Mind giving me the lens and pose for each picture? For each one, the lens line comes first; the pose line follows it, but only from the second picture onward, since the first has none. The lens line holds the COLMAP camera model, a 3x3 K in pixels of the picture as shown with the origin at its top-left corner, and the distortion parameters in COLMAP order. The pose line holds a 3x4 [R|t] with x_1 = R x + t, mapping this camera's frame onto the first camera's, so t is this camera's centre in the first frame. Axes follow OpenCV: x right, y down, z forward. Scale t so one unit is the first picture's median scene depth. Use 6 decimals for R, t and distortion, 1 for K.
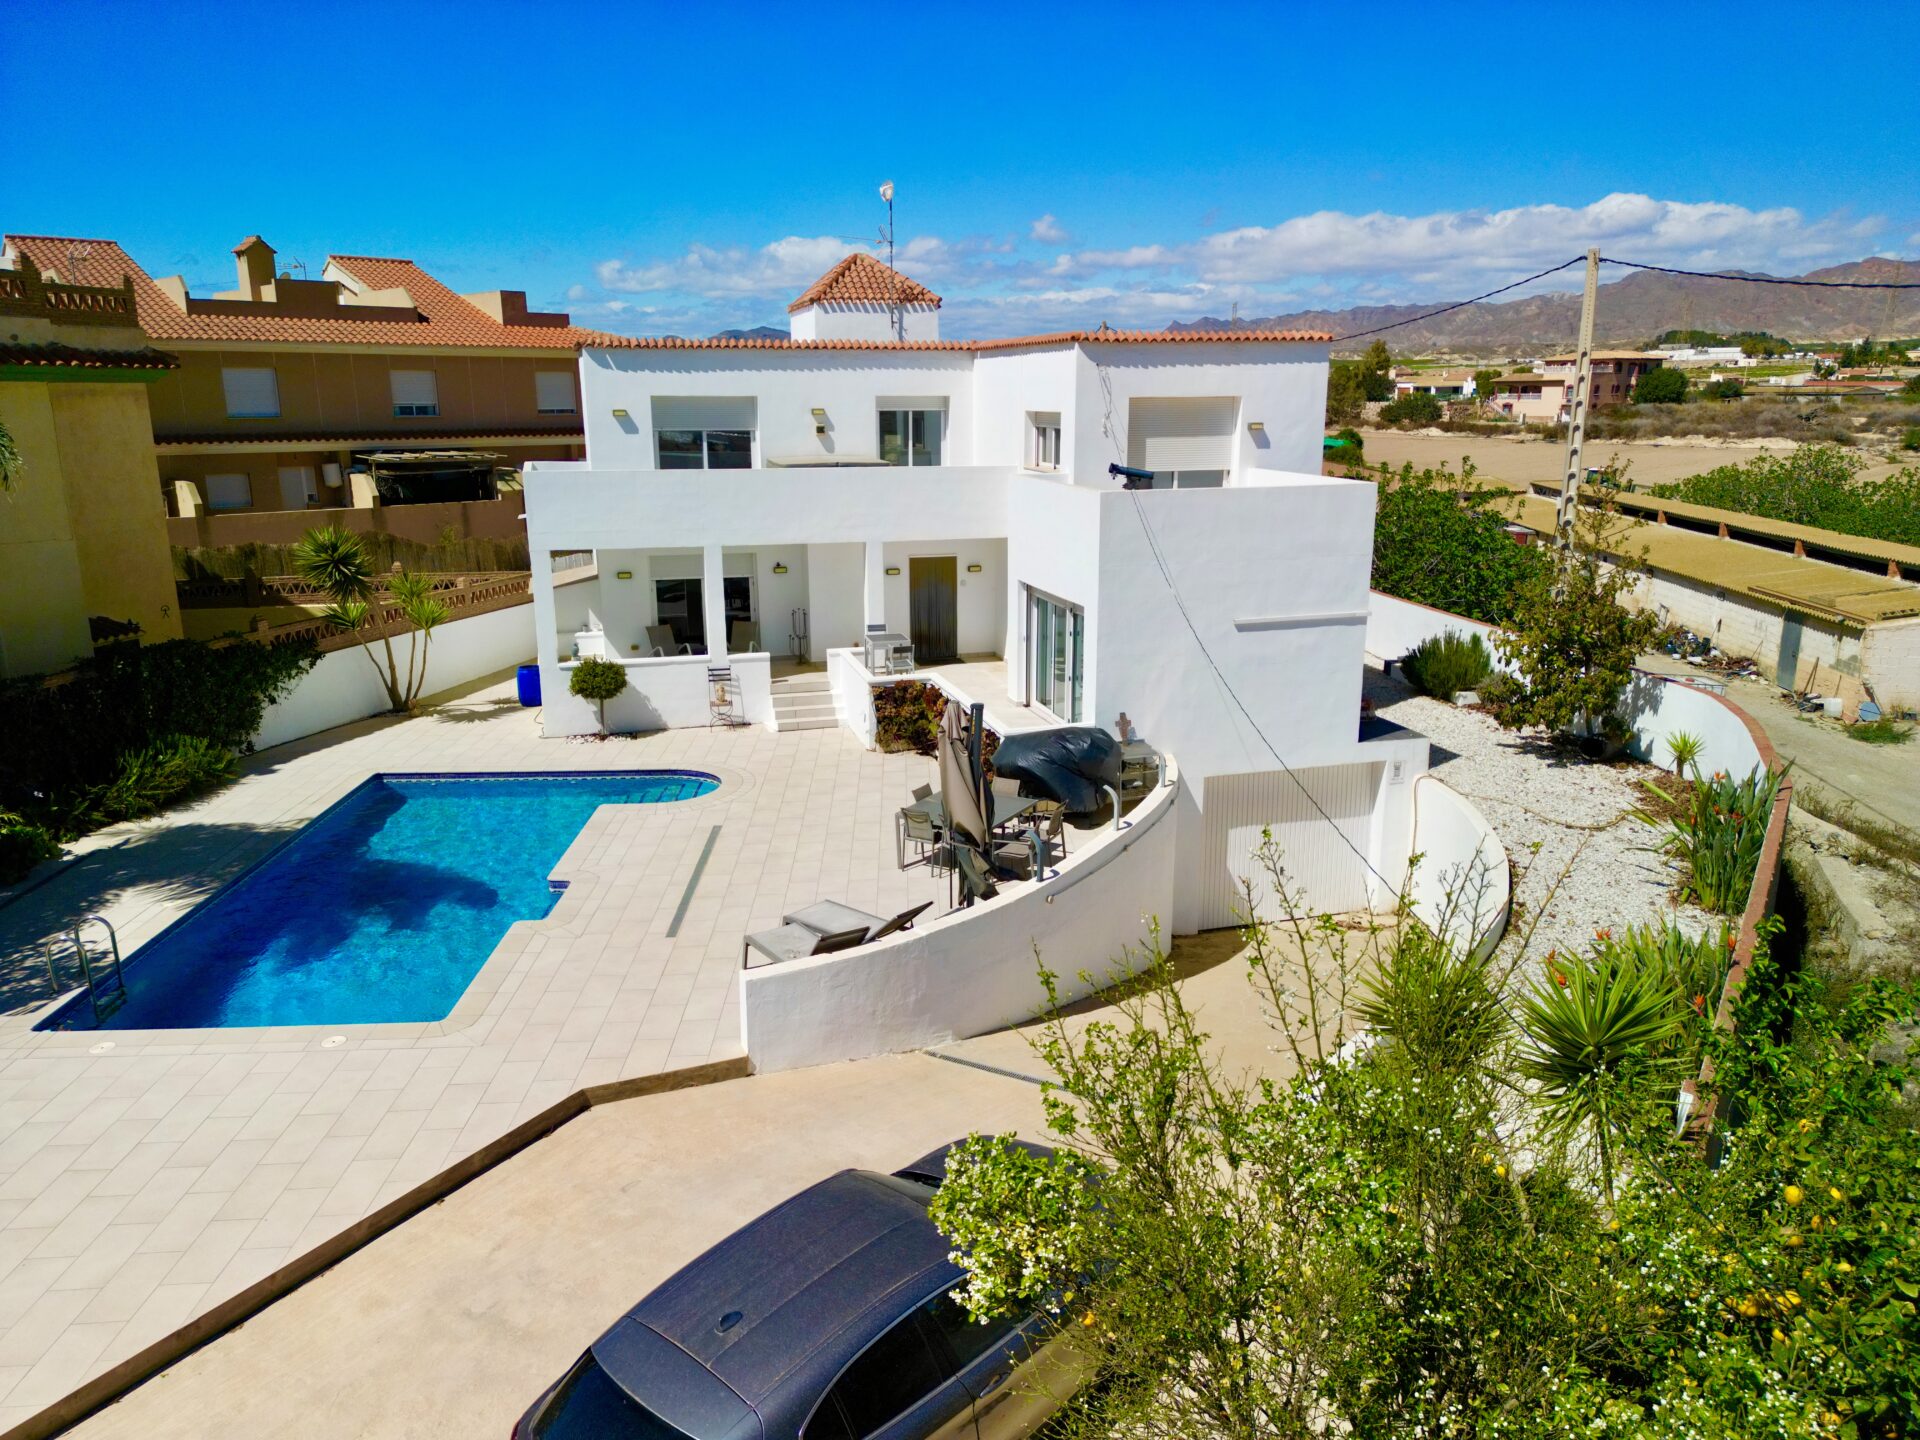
lens RADIAL K [[1342.3, 0, 960.0], [0, 1342.3, 720.0], [0, 0, 1]] dist [0.092335, -0.086968]
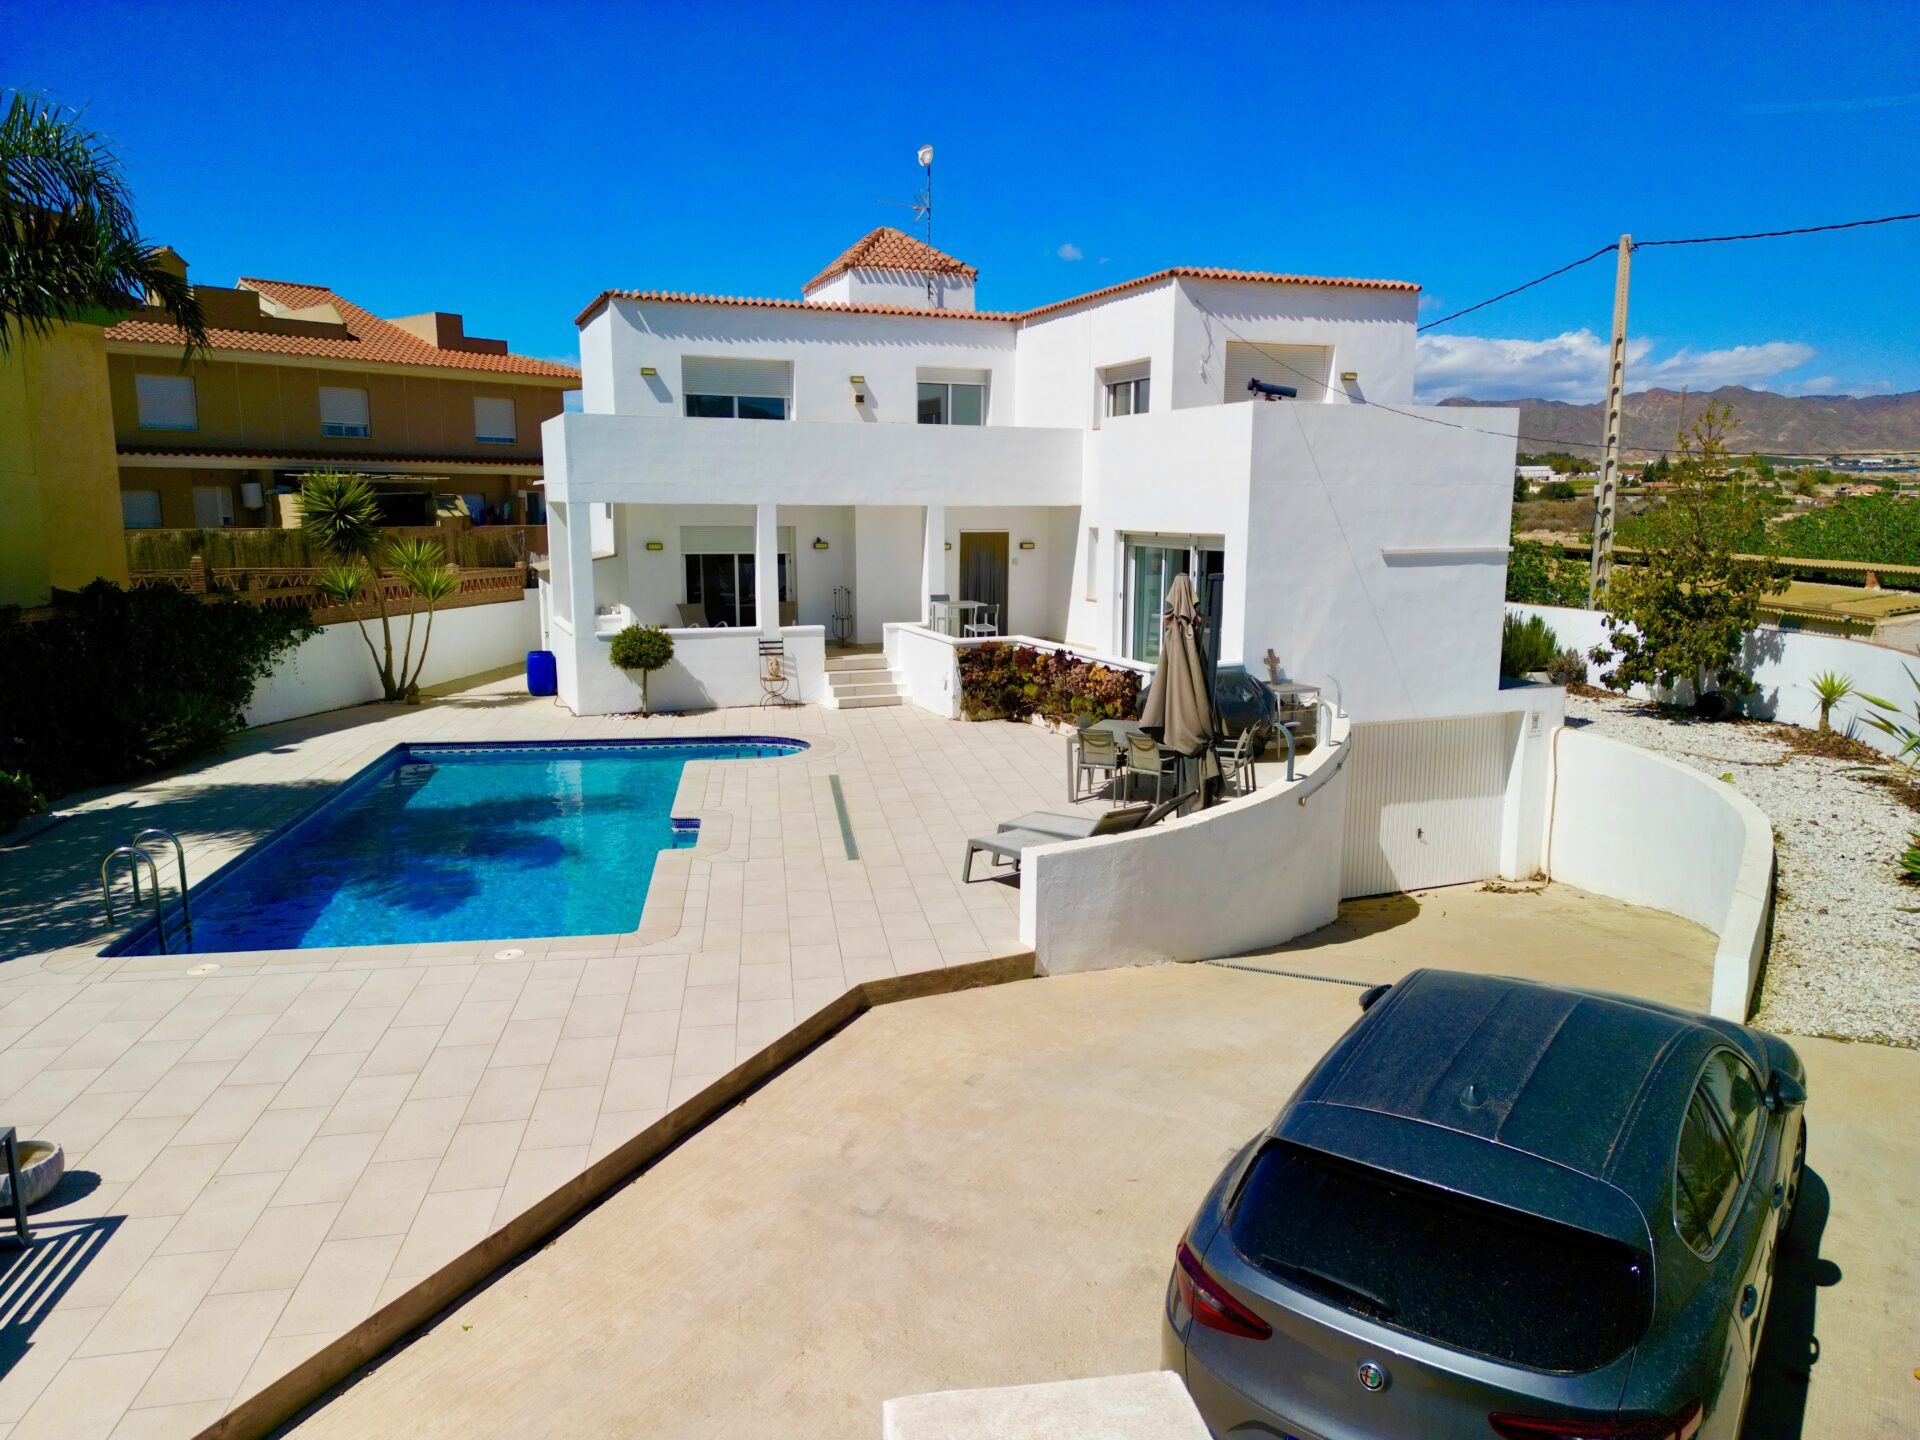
lens RADIAL K [[1342.3, 0, 960.0], [0, 1342.3, 720.0], [0, 0, 1]] dist [0.092335, -0.086968]
pose [[0.994560, -0.011857, 0.103489, -0.145080], [0.020052, 0.996712, -0.078512, 0.087135], [-0.102218, 0.080160, 0.991527, 0.094126]]
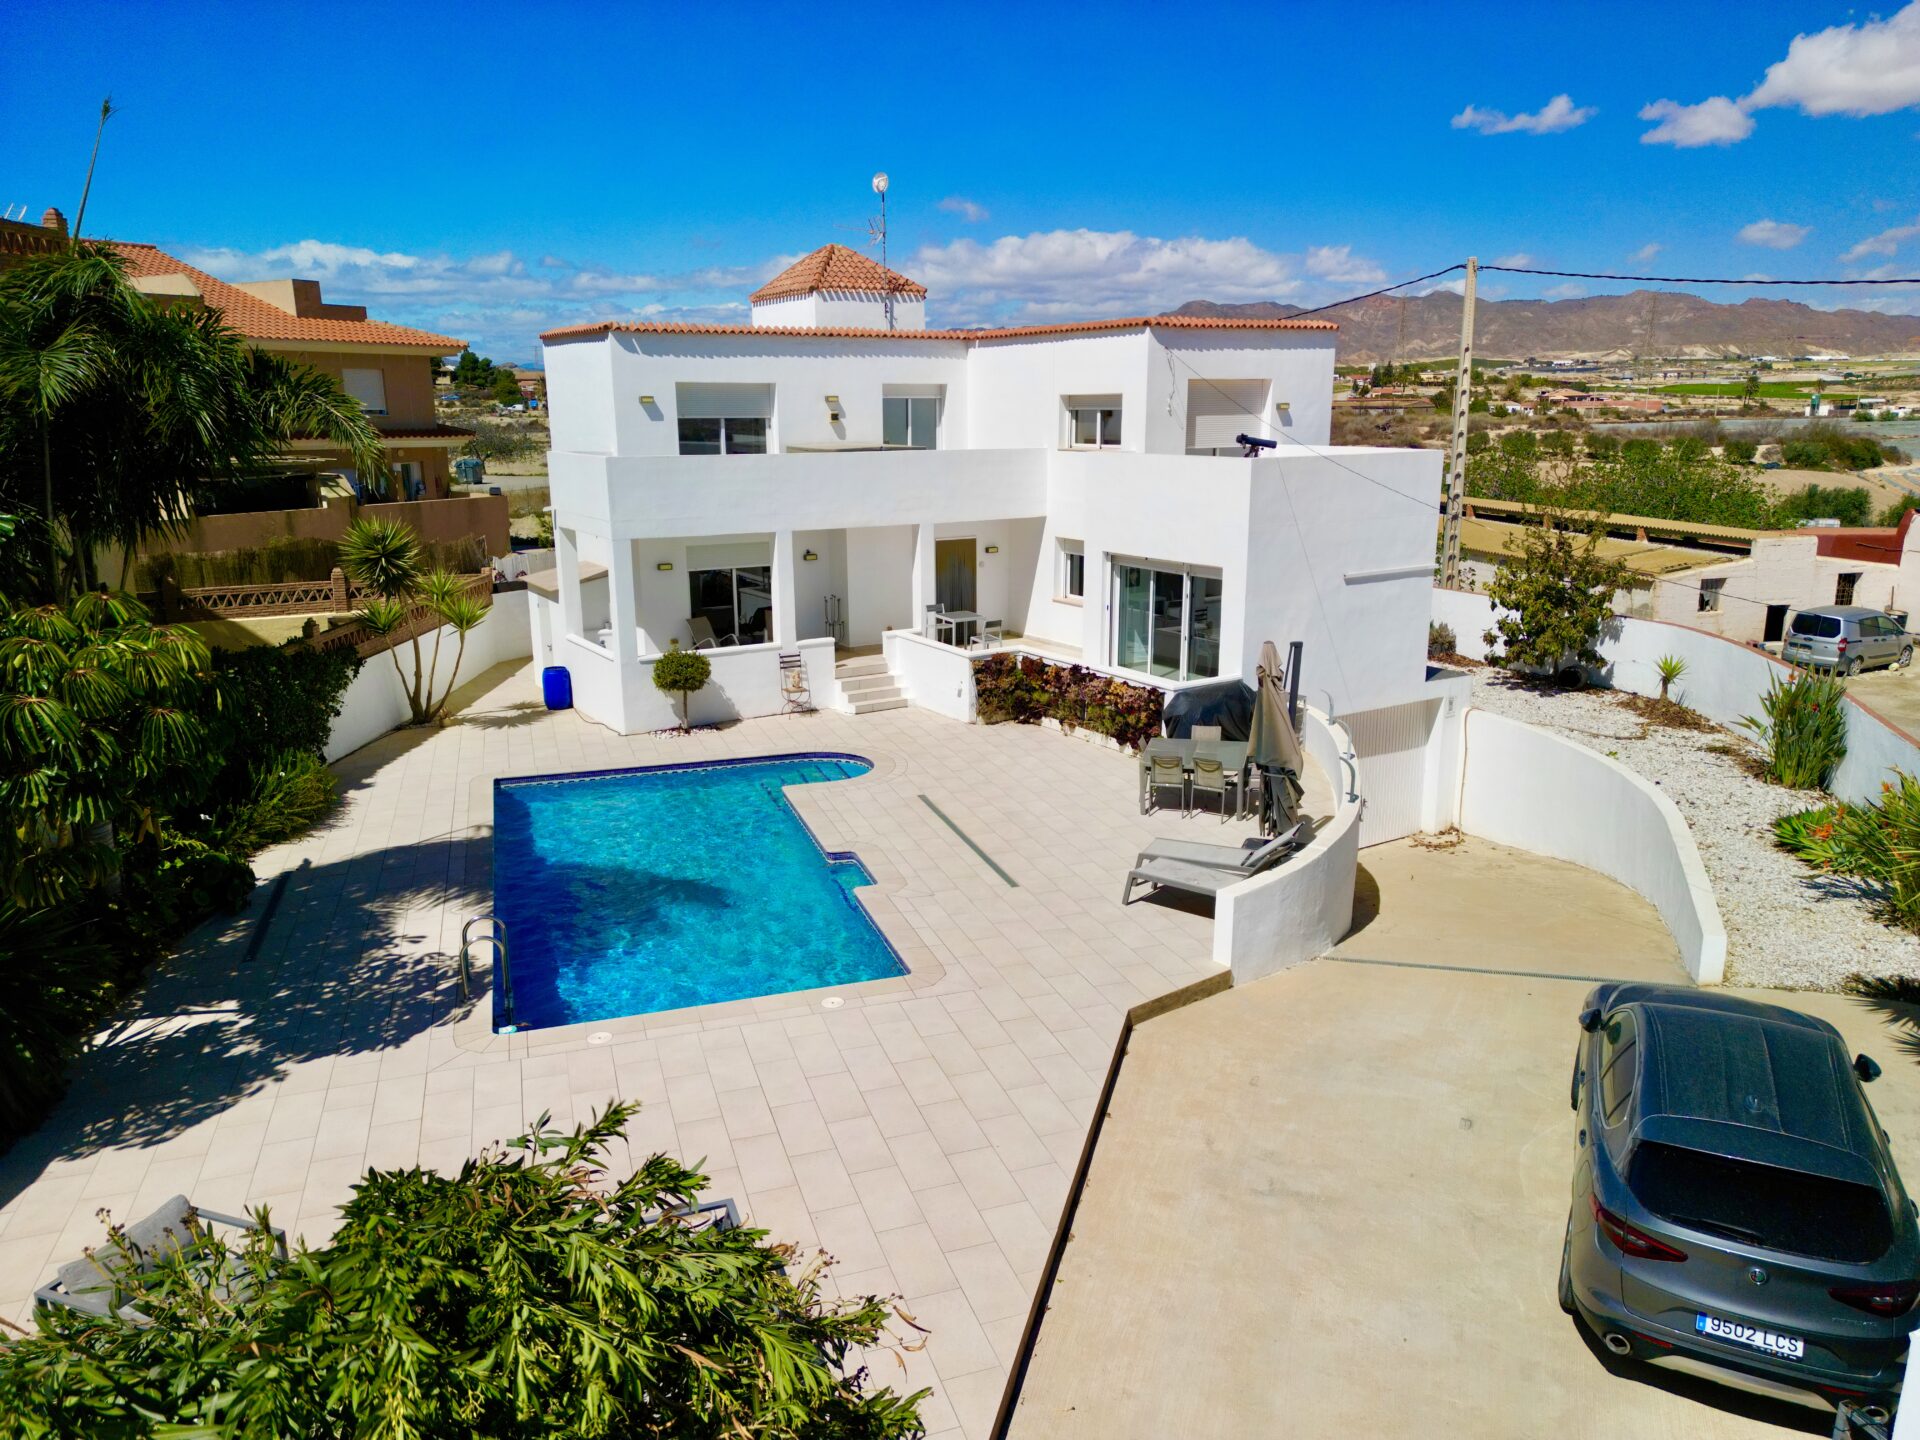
lens RADIAL K [[1342.3, 0, 960.0], [0, 1342.3, 720.0], [0, 0, 1]] dist [0.092335, -0.086968]
pose [[0.961227, -0.066166, 0.267703, -0.322851], [0.069367, 0.997588, -0.002505, 0.020502], [-0.266892, 0.020978, 0.963498, 0.013661]]
